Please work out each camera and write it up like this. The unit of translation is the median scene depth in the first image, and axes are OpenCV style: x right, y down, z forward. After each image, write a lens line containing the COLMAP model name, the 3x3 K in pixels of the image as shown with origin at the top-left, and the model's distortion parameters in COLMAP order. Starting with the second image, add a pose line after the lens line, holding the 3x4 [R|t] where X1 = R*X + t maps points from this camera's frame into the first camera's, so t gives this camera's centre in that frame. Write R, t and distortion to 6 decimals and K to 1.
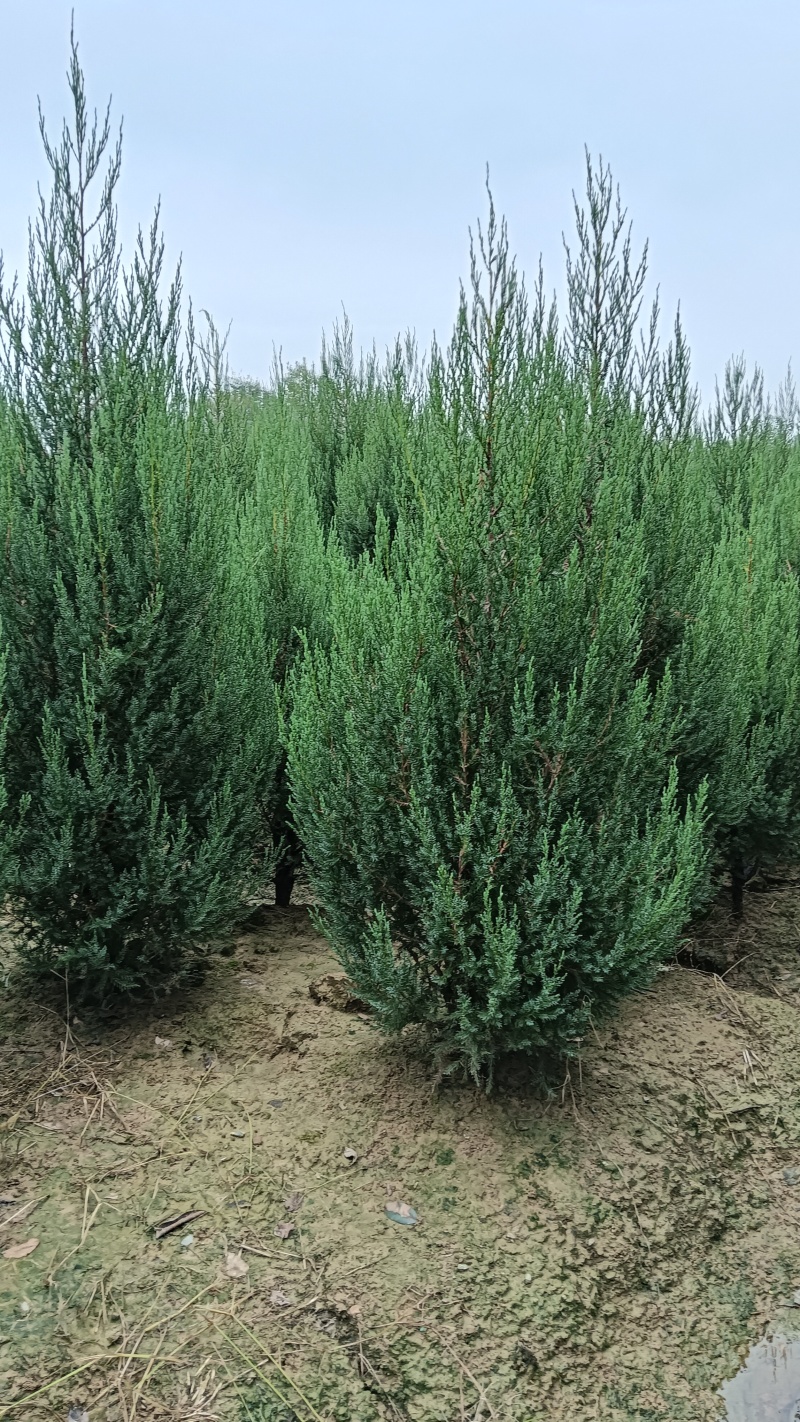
lens RADIAL K [[1121.2, 0, 400.0], [0, 1121.2, 711.0], [0, 0, 1]] dist [0.047649, -0.125039]
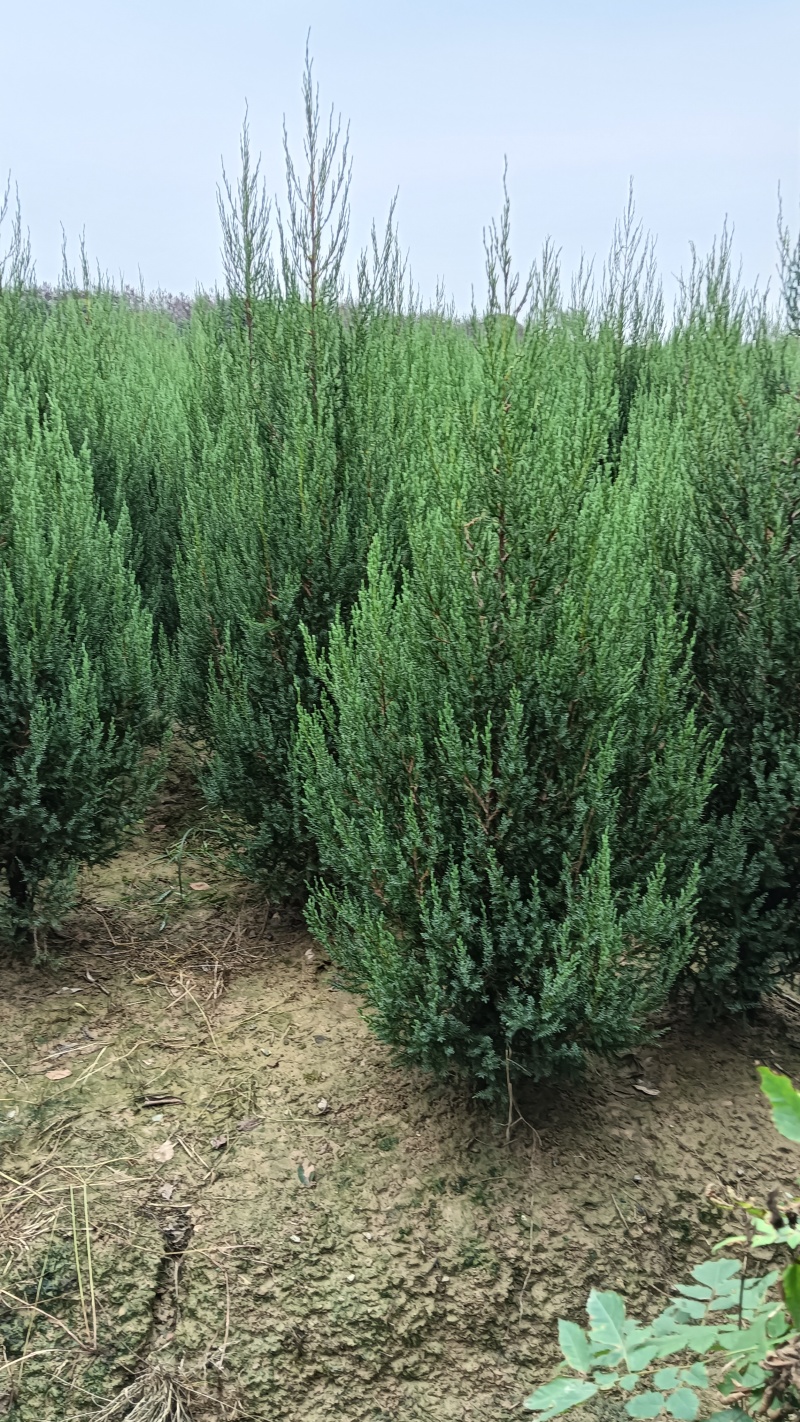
lens RADIAL K [[1121.2, 0, 400.0], [0, 1121.2, 711.0], [0, 0, 1]] dist [0.047649, -0.125039]
pose [[0.787756, 0.178450, -0.589574, 0.651376], [-0.117893, 0.983102, 0.140039, -0.158893], [0.604601, -0.040810, 0.795482, 0.213555]]
